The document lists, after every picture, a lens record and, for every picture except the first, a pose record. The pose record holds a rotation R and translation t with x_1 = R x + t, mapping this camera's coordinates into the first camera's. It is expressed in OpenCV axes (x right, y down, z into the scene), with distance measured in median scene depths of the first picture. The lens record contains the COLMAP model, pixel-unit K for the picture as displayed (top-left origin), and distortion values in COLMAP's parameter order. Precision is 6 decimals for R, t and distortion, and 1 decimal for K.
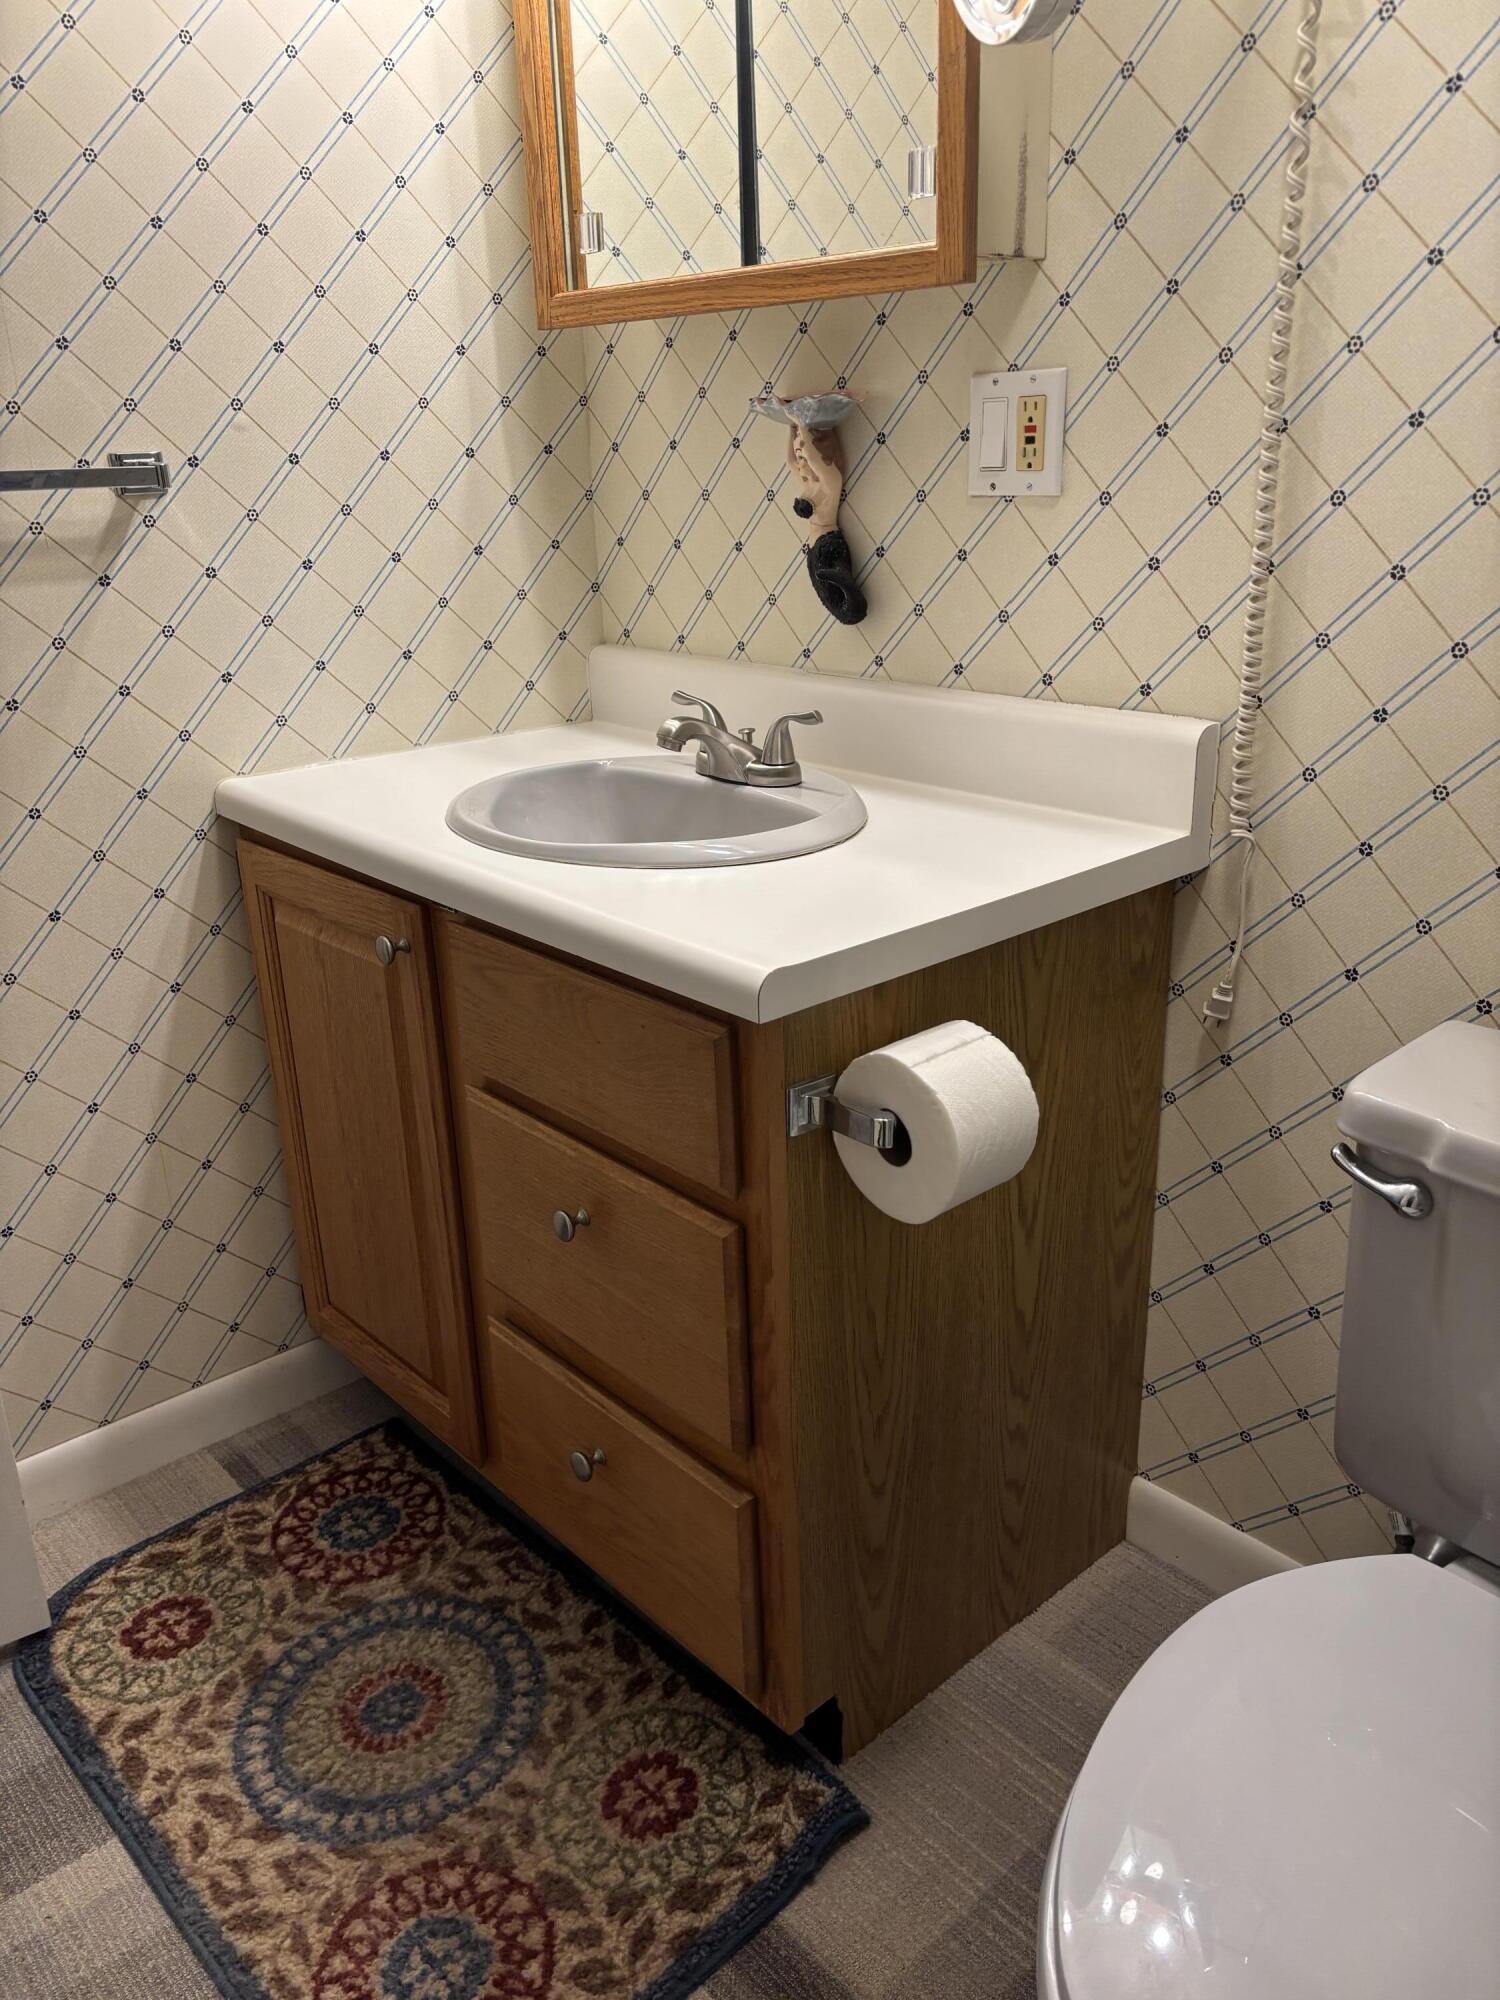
lens RADIAL K [[1513.2, 0, 746.8], [0, 1513.2, 1003.7], [0, 0, 1]] dist [0.051258, -0.059633]
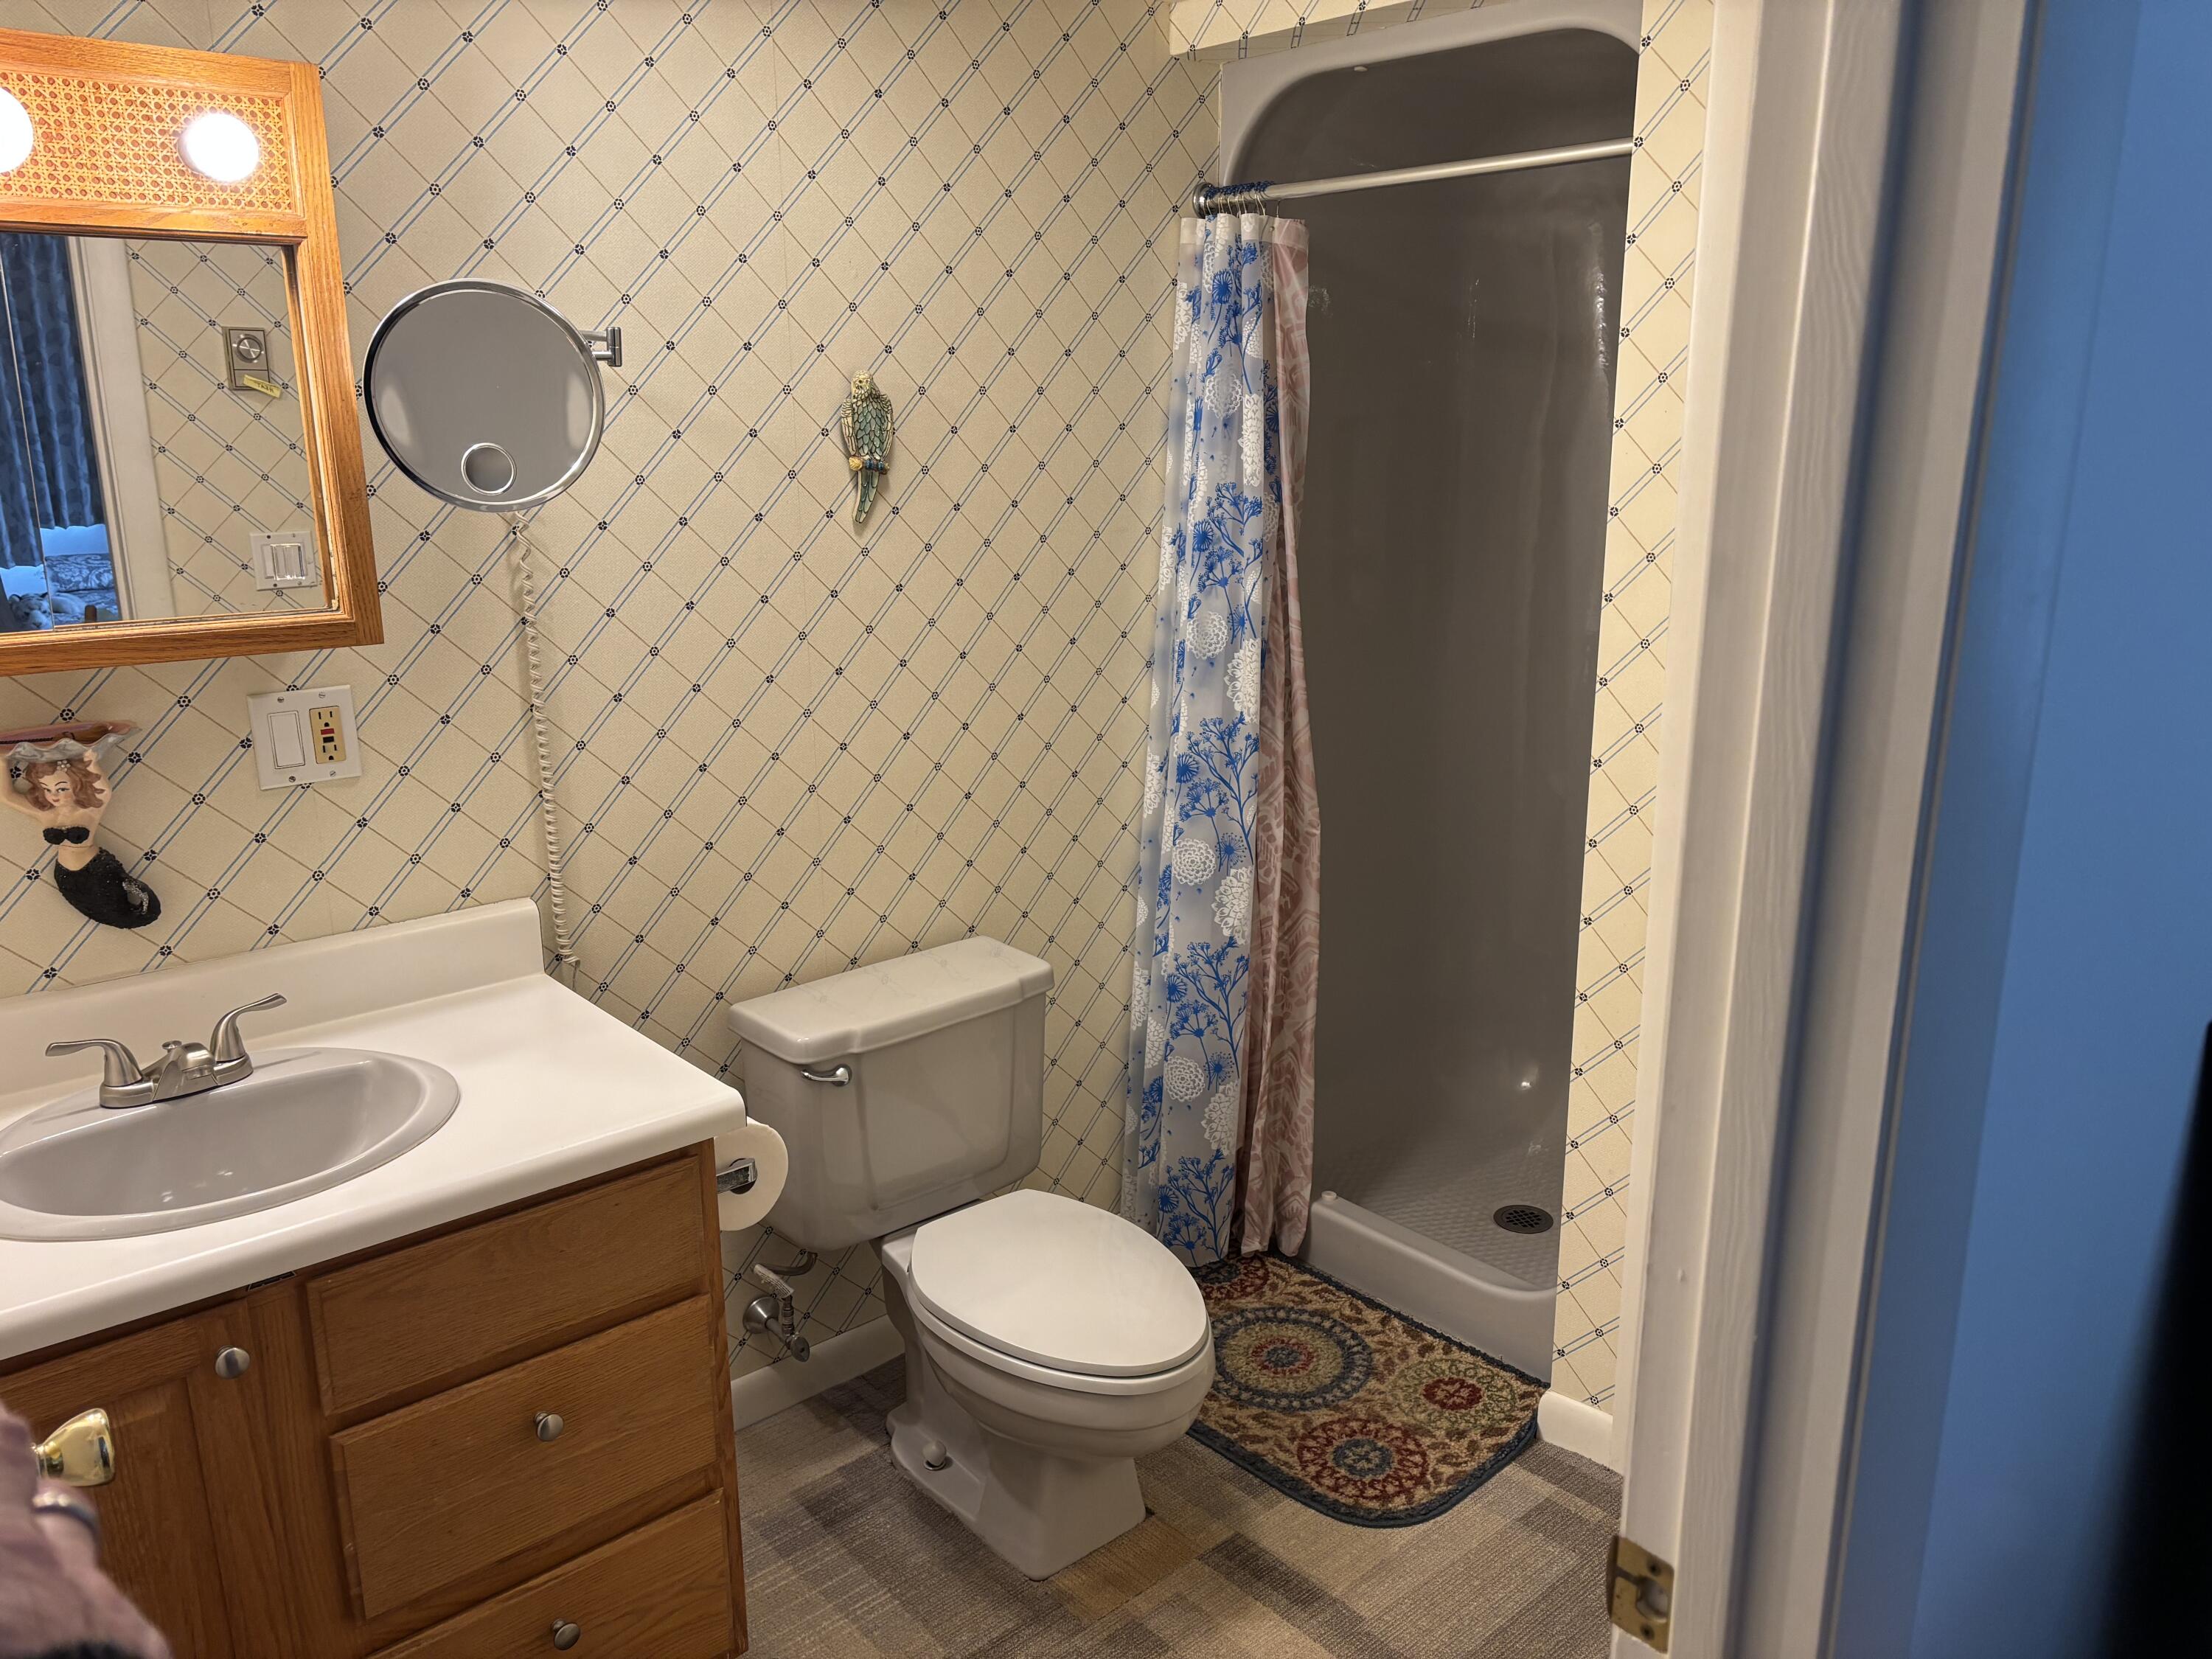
lens RADIAL K [[1673.6, 0, 1091.9], [0, 1673.6, 838.7], [0, 0, 1]] dist [0.051258, -0.059633]
pose [[0.014629, -0.224494, 0.974366, -1.185723], [0.356651, 0.911544, 0.204665, -0.355312], [-0.934123, 0.344515, 0.093401, 0.305896]]
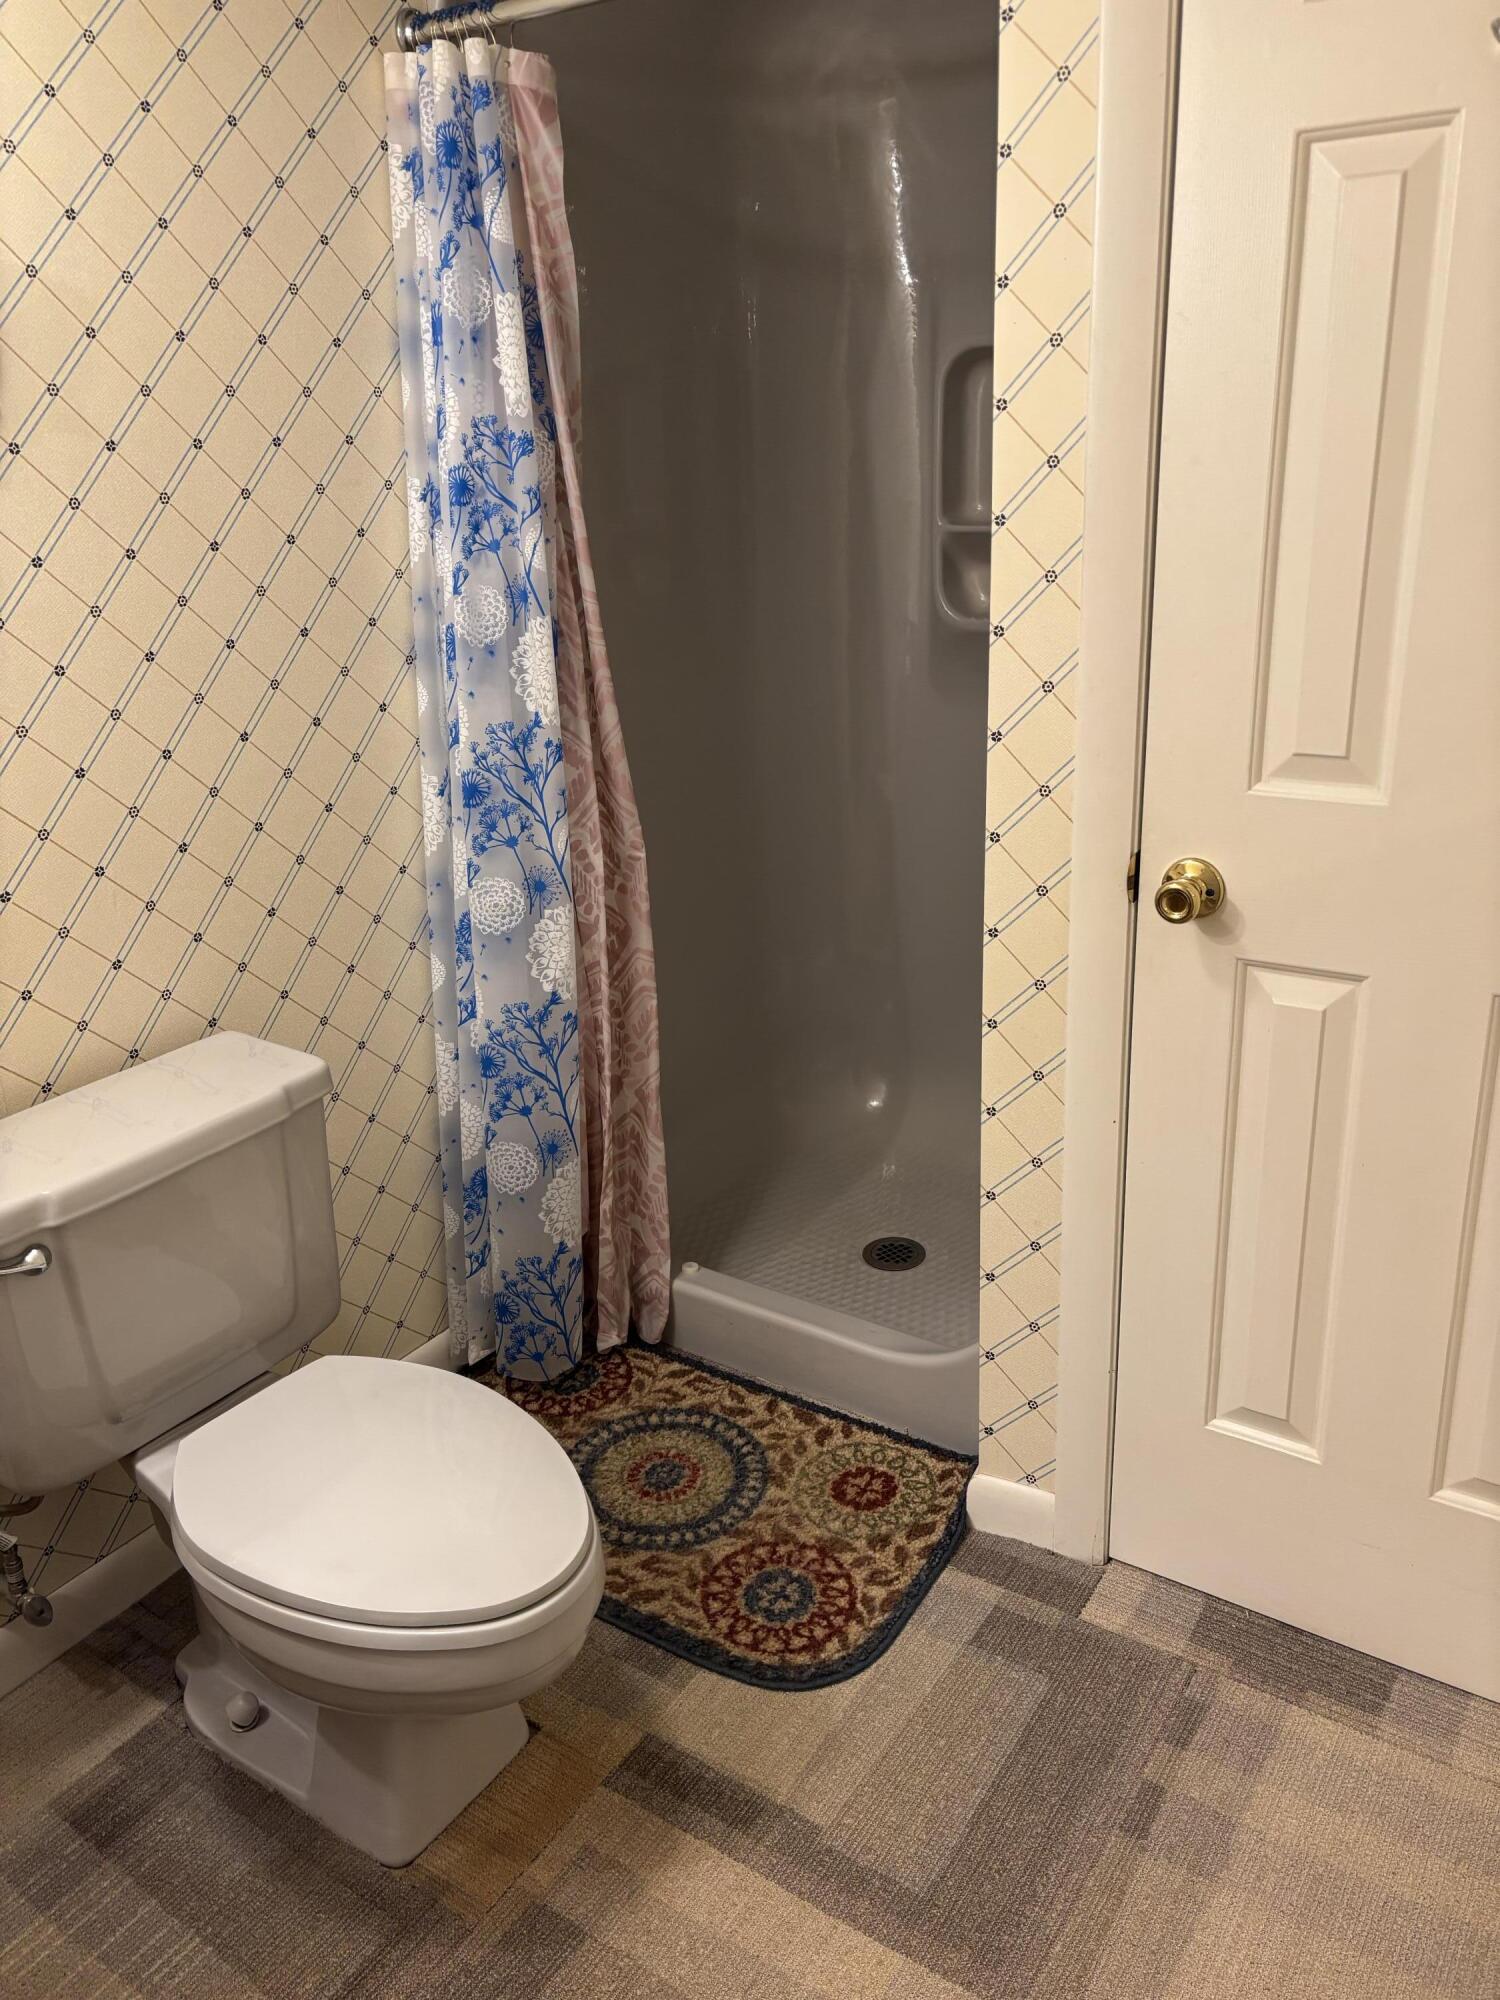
lens RADIAL K [[1513.2, 0, 753.6], [0, 1513.2, 988.0], [0, 0, 1]] dist [0.051258, -0.059633]
pose [[-0.246402, -0.293691, 0.923597, -0.694316], [0.378759, 0.848010, 0.370703, -0.260503], [-0.892092, 0.441163, -0.097713, 0.343692]]
